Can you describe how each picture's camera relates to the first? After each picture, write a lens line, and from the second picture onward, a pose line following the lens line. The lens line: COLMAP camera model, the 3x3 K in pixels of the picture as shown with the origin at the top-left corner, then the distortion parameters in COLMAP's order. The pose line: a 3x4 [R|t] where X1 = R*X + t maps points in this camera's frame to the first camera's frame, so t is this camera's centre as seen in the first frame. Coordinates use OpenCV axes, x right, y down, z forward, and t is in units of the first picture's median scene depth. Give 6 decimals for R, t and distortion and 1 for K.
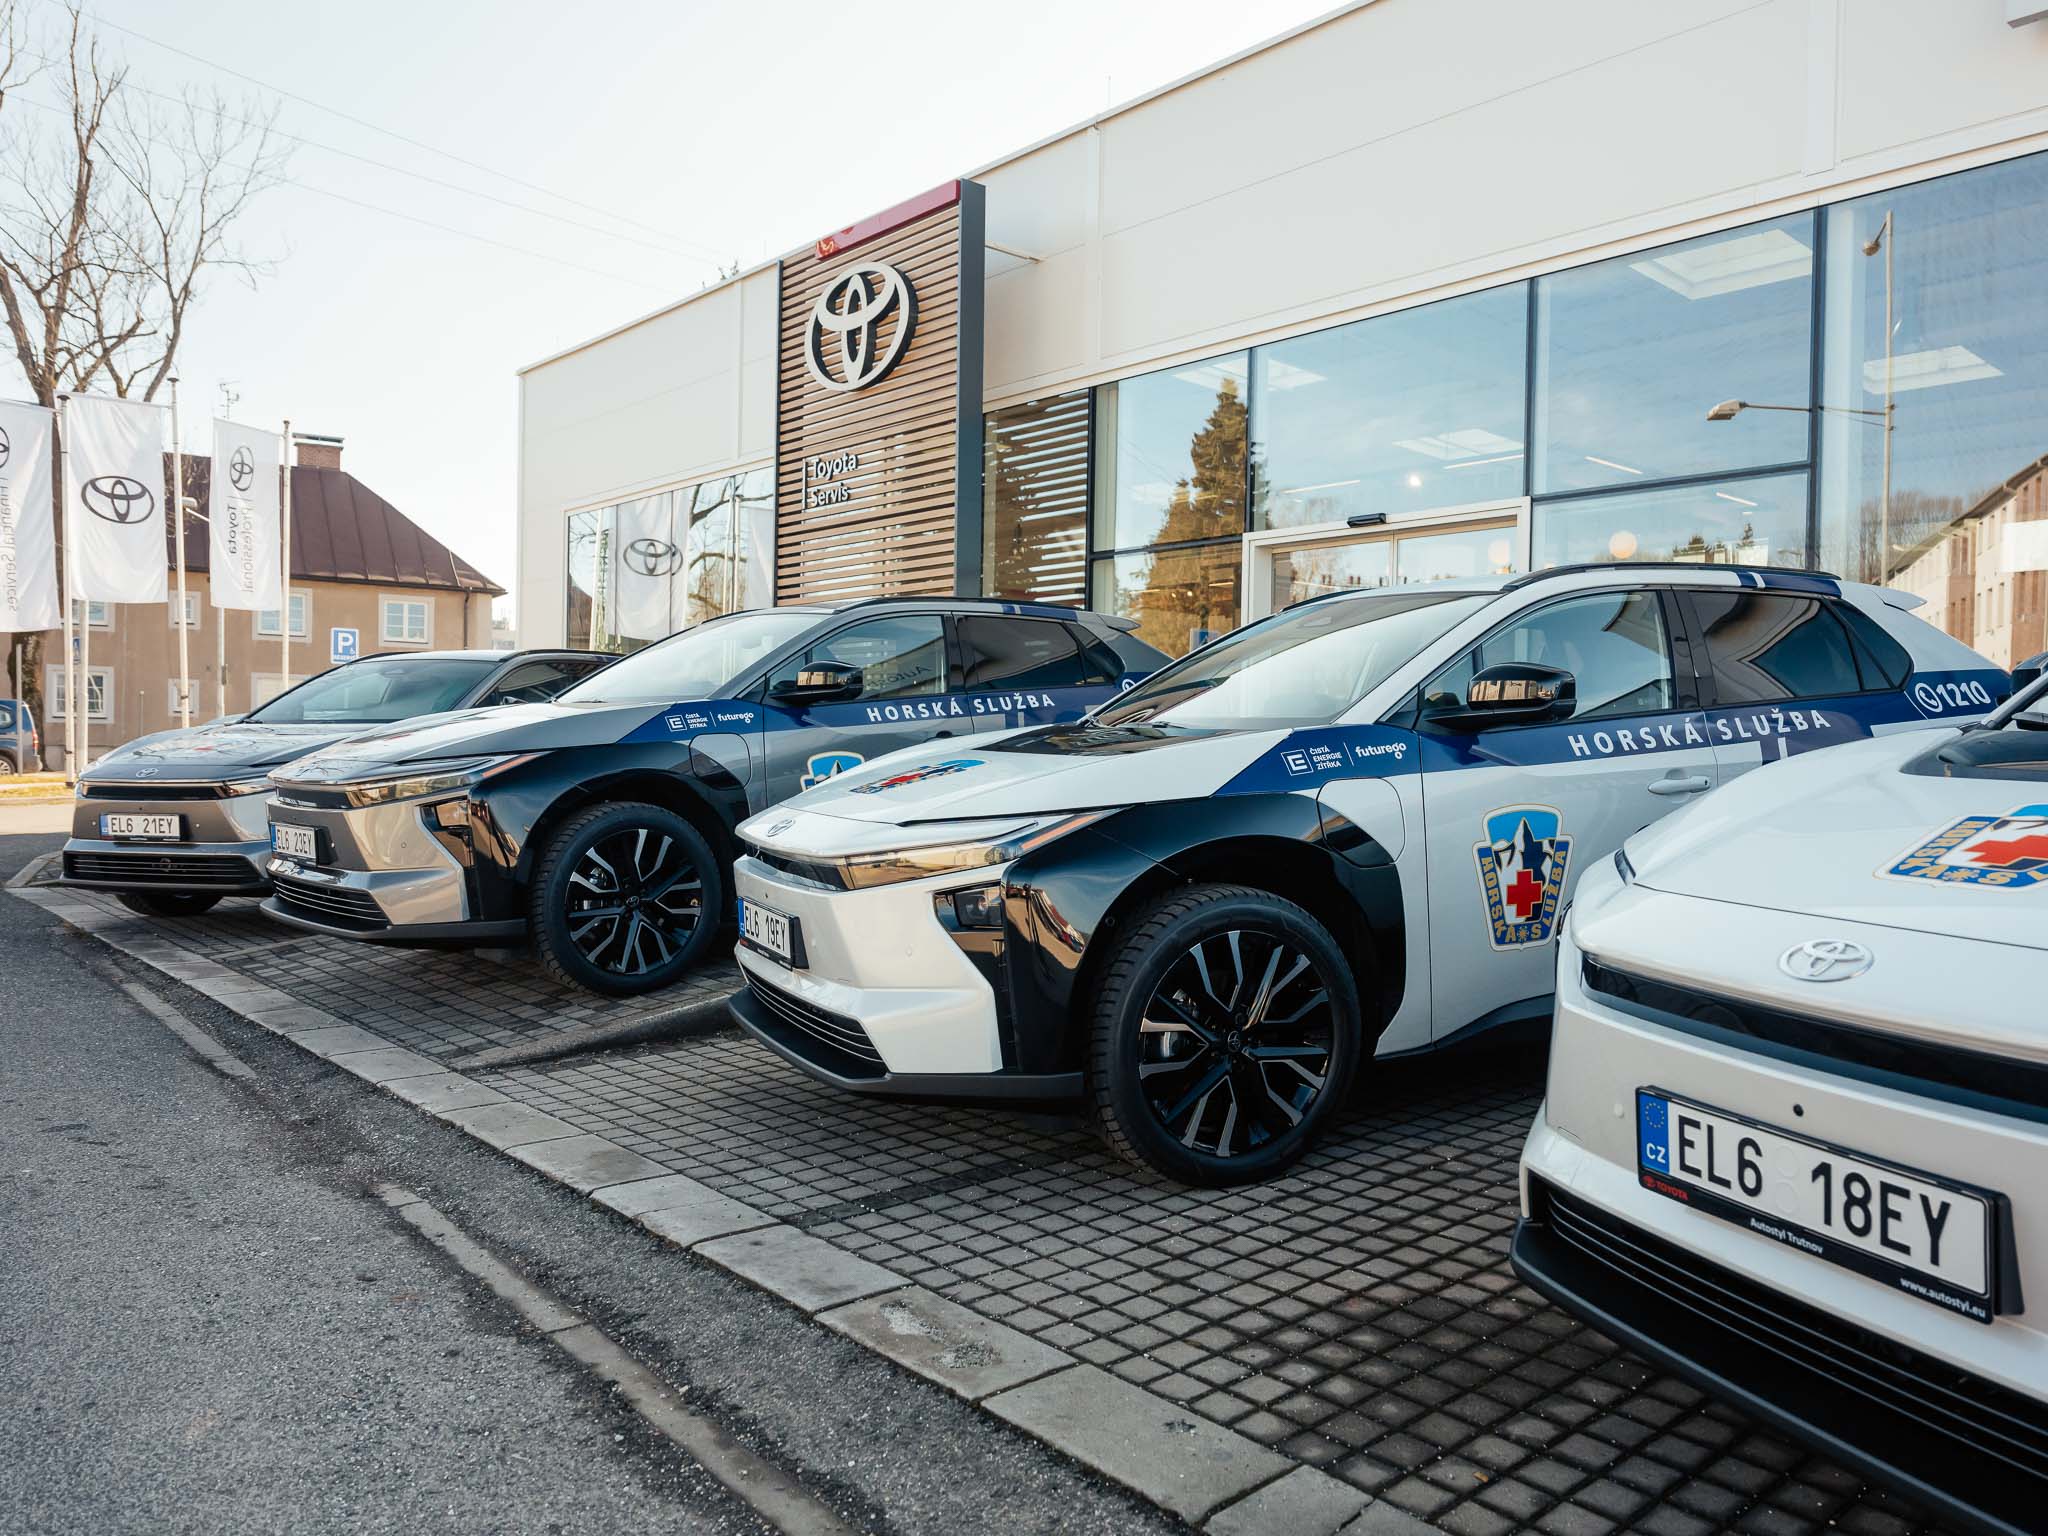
lens RADIAL K [[1599.9, 0, 1087.5], [0, 1599.9, 774.1], [0, 0, 1]] dist [-0.008425, 0.005624]
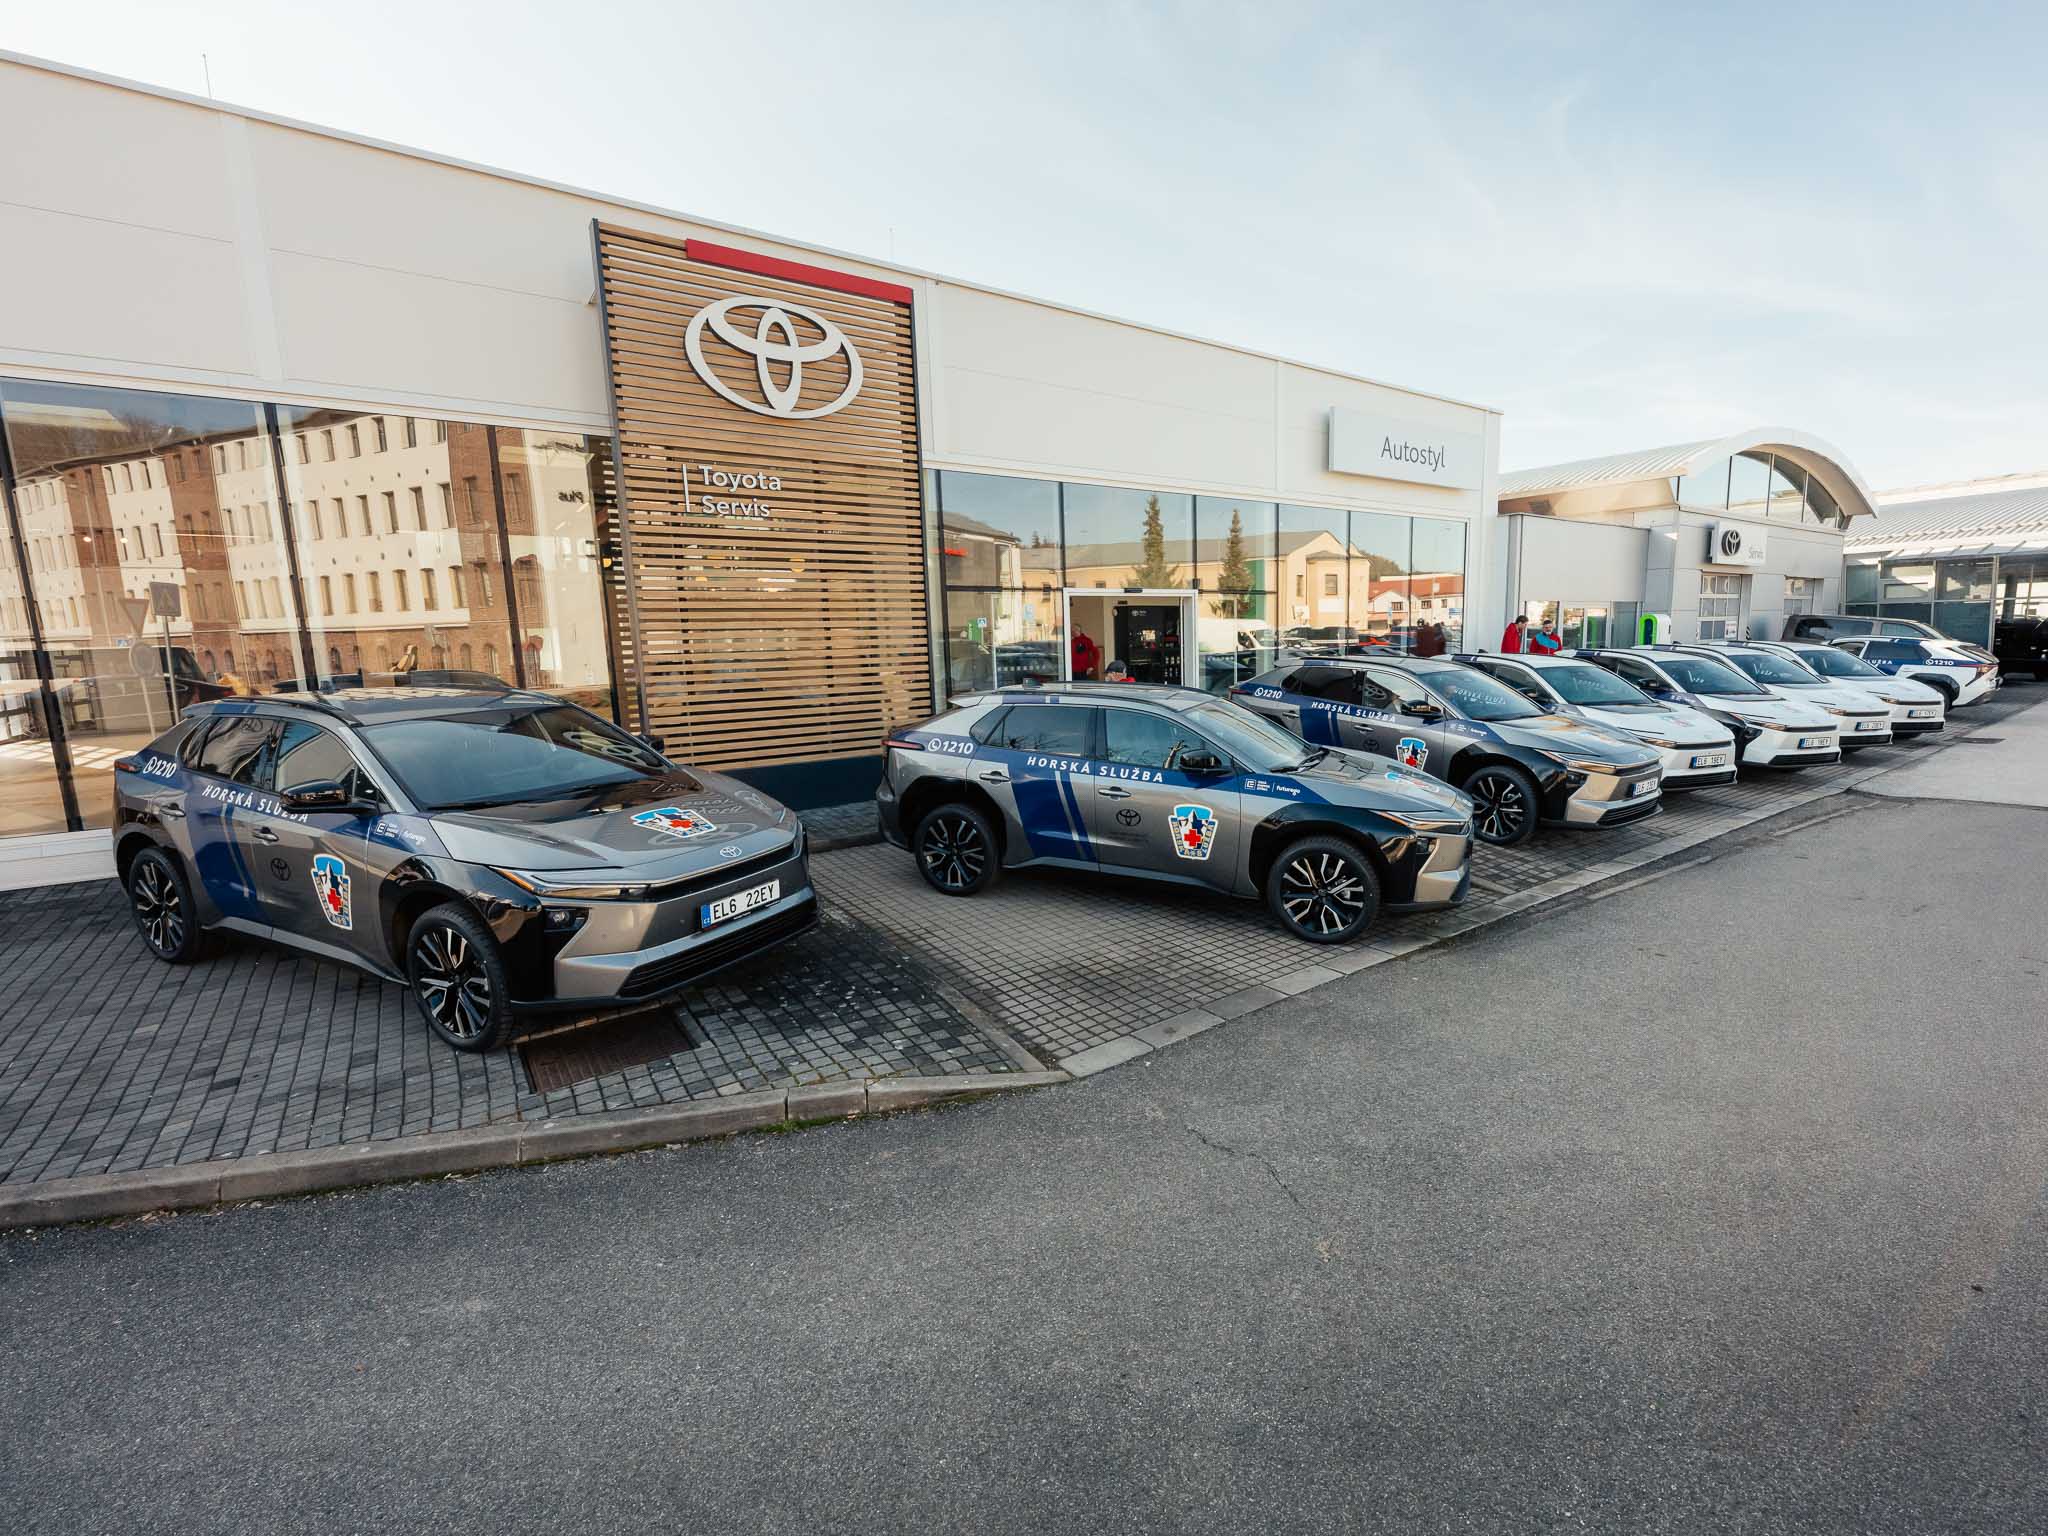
lens RADIAL K [[904.6, 0, 1131.6], [0, 904.6, 766.9], [0, 0, 1]] dist [0.000429, -0.000055]
pose [[0.044947, -0.163154, 0.985576, -1.919944], [0.033232, 0.986271, 0.161754, -0.232387], [-0.998436, 0.025482, 0.049752, 1.789499]]
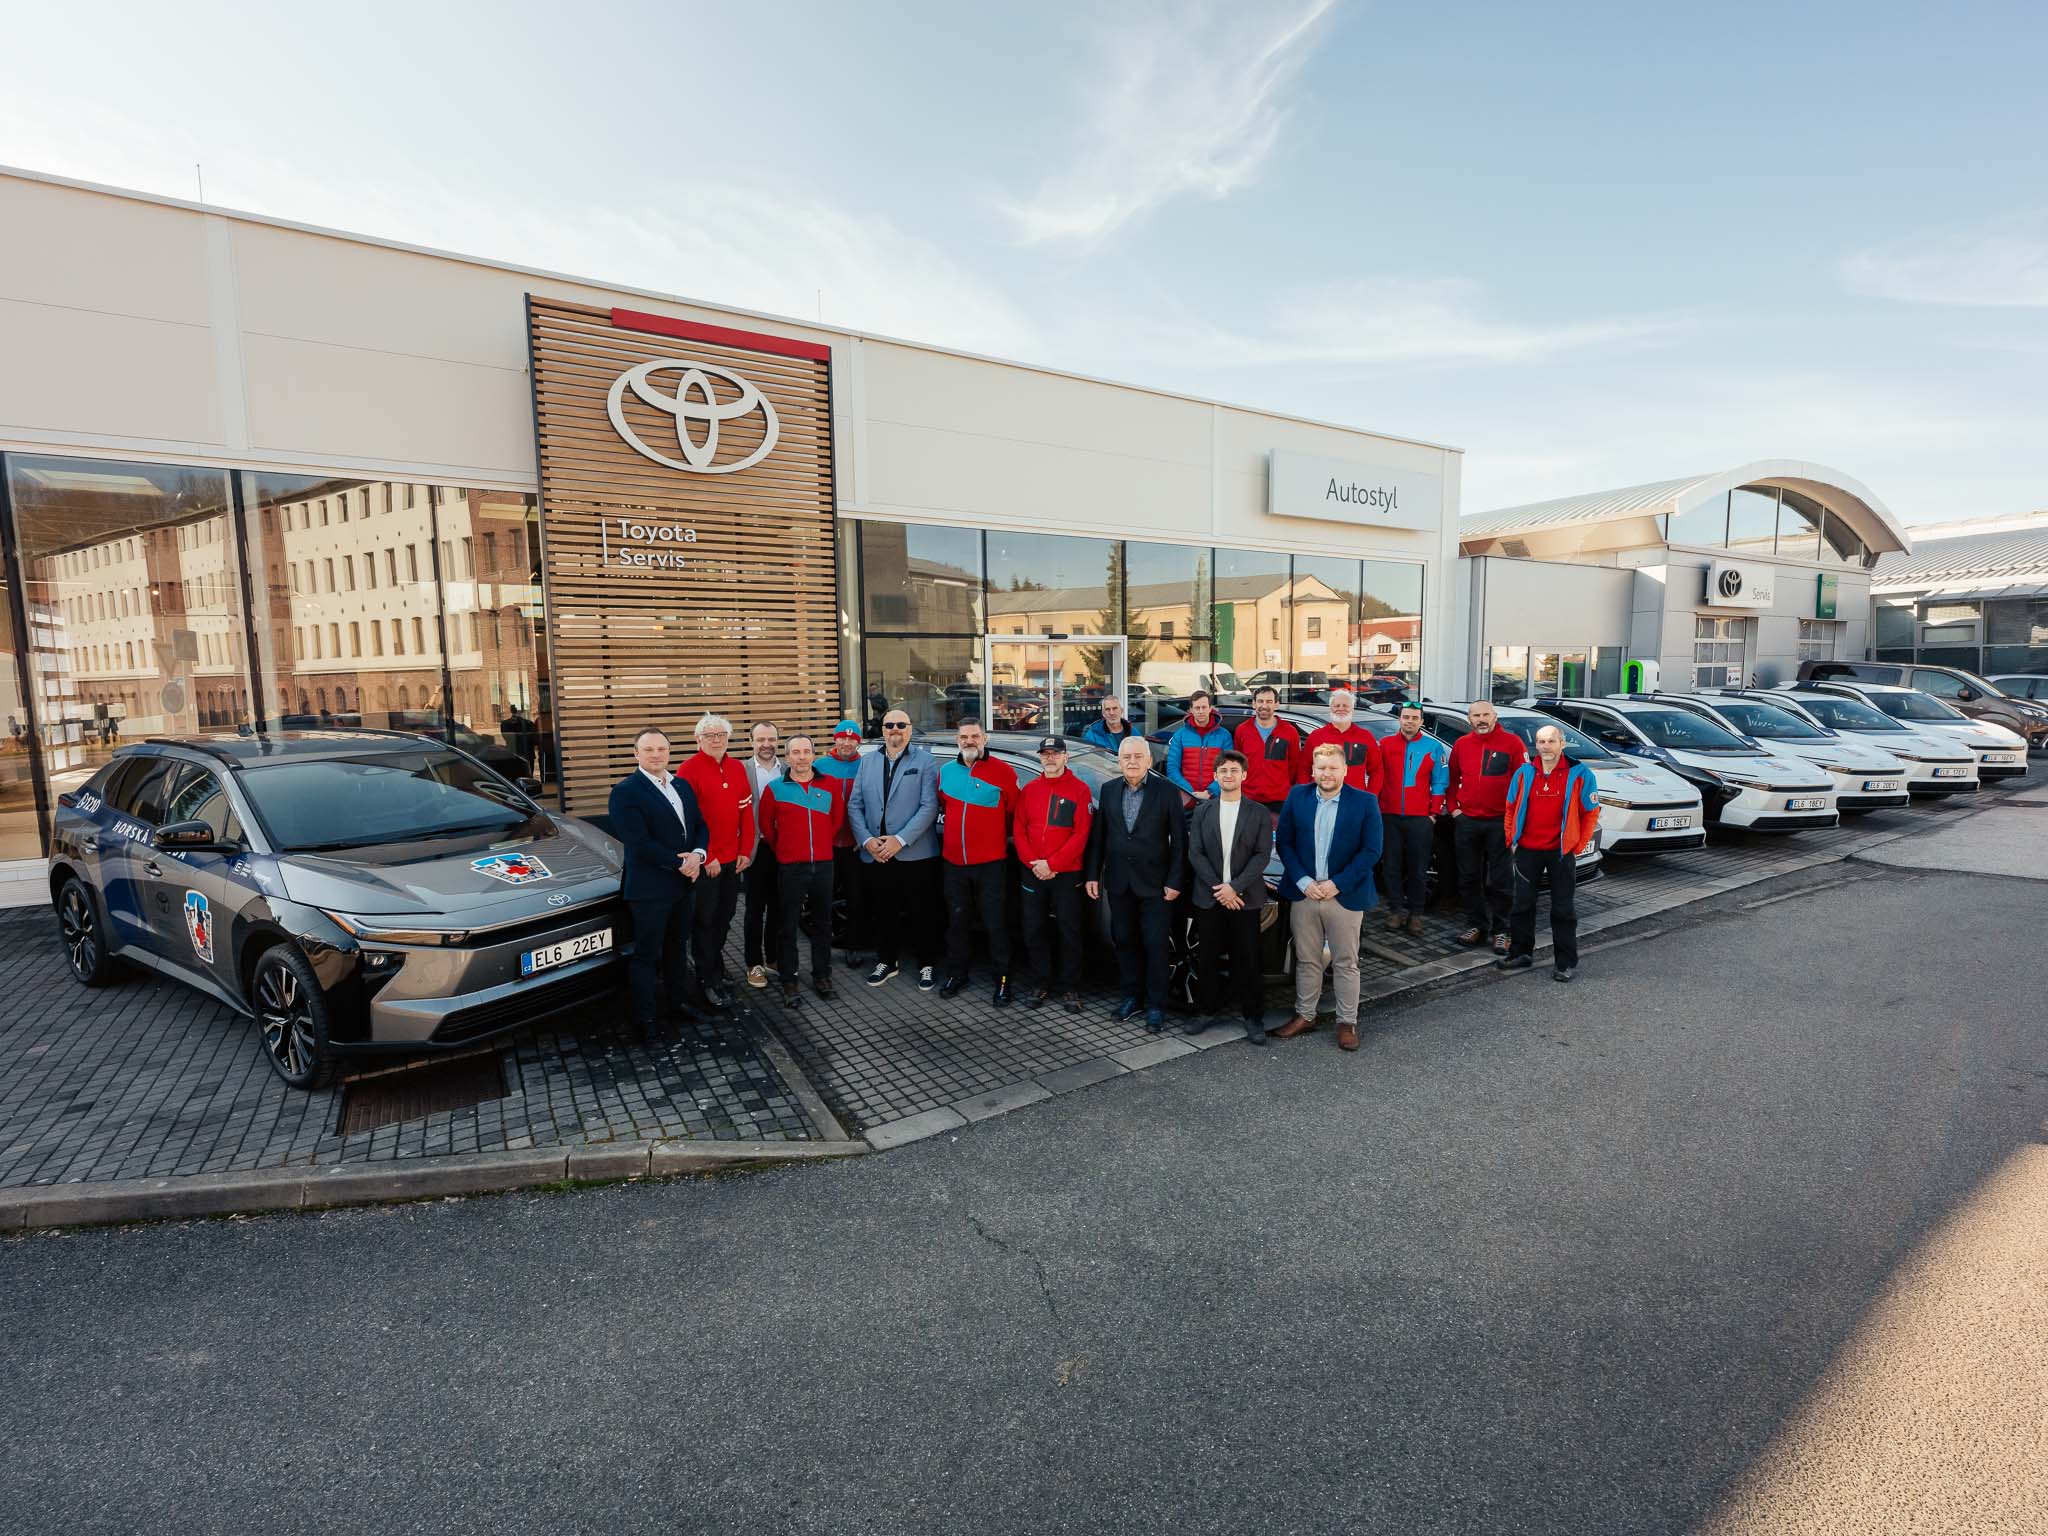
lens RADIAL K [[905.8, 0, 1007.7], [0, 905.8, 769.9], [0, 0, 1]] dist [-0.000583, 0.000281]
pose [[0.154917, -0.118693, 0.980771, -1.876815], [0.031149, 0.992850, 0.115235, -0.236181], [-0.987436, 0.012698, 0.157507, 1.663742]]
